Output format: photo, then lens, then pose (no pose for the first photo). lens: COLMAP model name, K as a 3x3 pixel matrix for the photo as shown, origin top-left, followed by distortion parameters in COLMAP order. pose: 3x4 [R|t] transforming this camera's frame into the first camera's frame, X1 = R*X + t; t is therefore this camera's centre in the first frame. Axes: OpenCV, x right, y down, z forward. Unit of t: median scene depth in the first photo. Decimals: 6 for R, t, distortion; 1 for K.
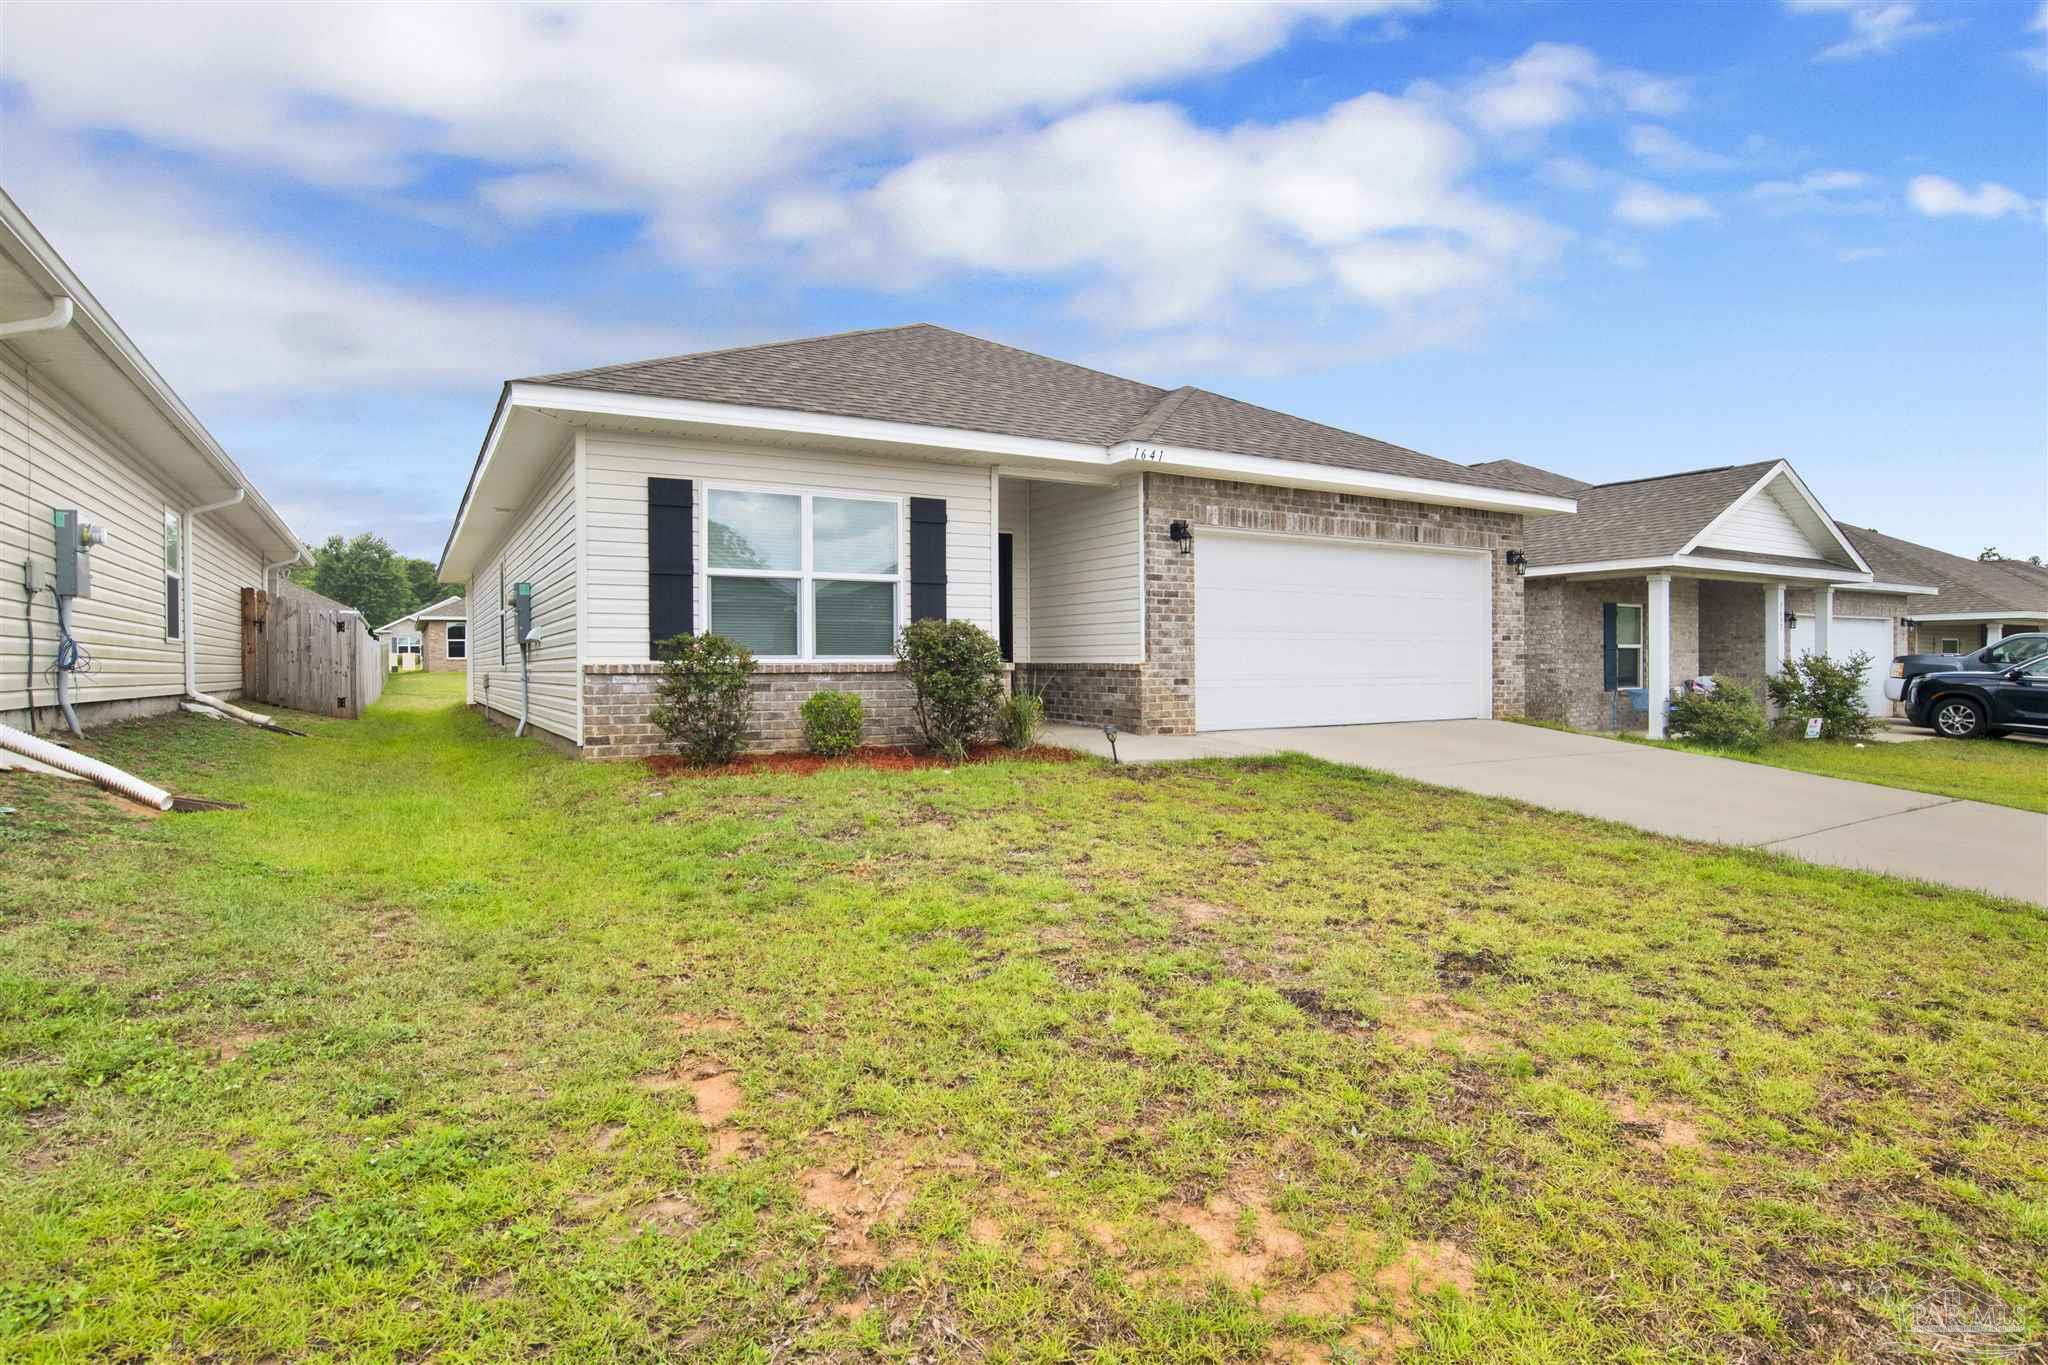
lens RADIAL K [[1077.2, 0, 1024.0], [0, 1077.2, 682.5], [0, 0, 1]] dist [-0.076454, 0.000779]
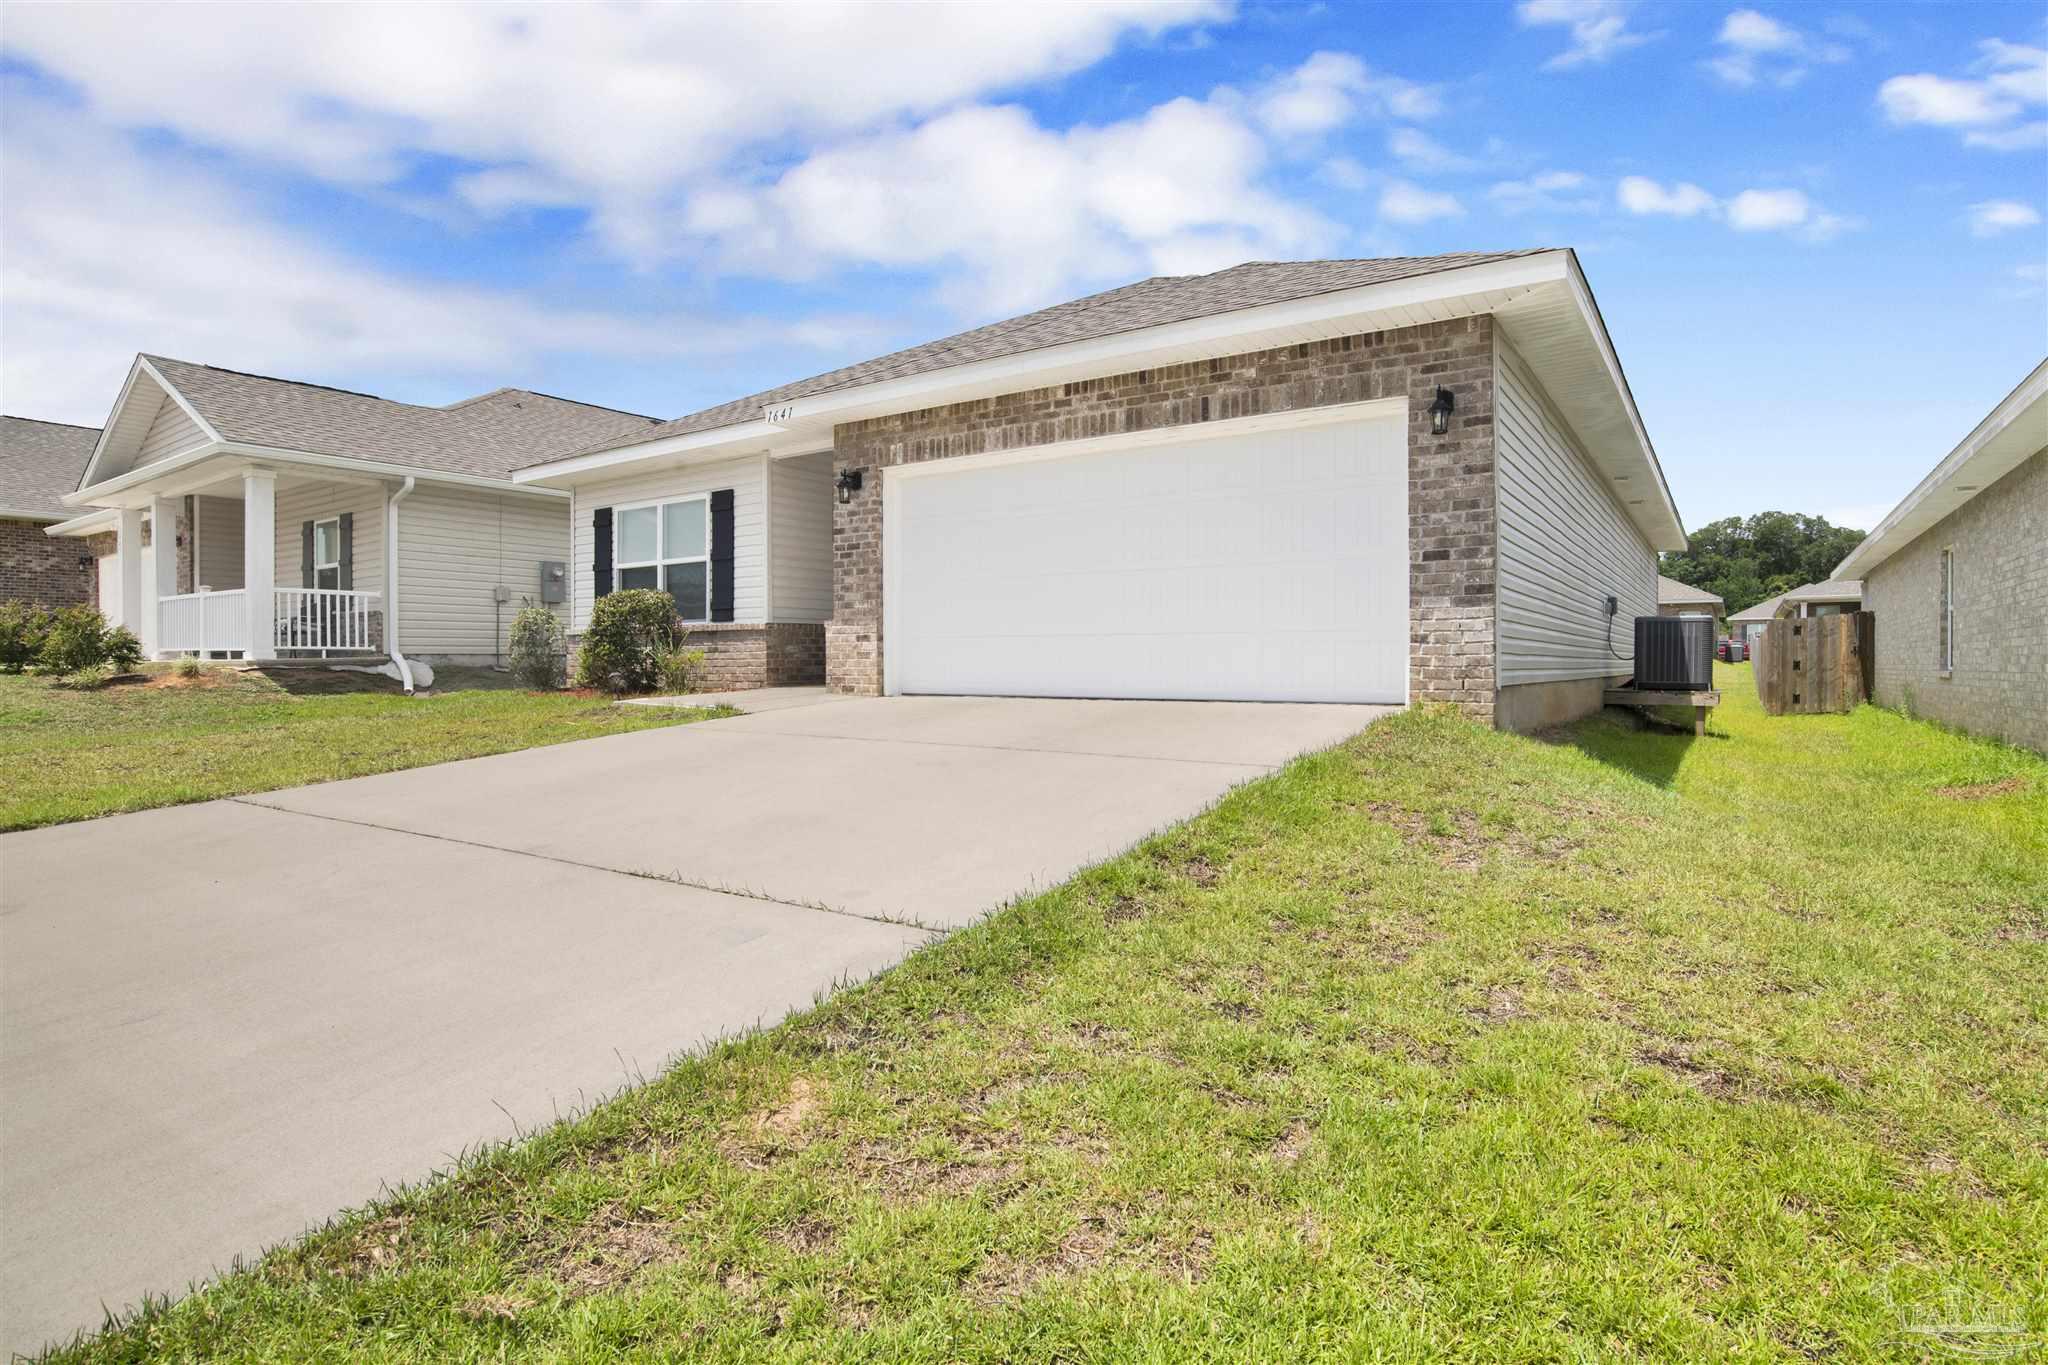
lens RADIAL K [[1077.2, 0, 1024.0], [0, 1077.2, 682.5], [0, 0, 1]] dist [-0.076454, 0.000779]
pose [[0.436520, 0.012457, -0.899609, 1.062169], [-0.020139, 0.999789, 0.004072, 0.031636], [0.899469, 0.016340, 0.436678, 0.720181]]
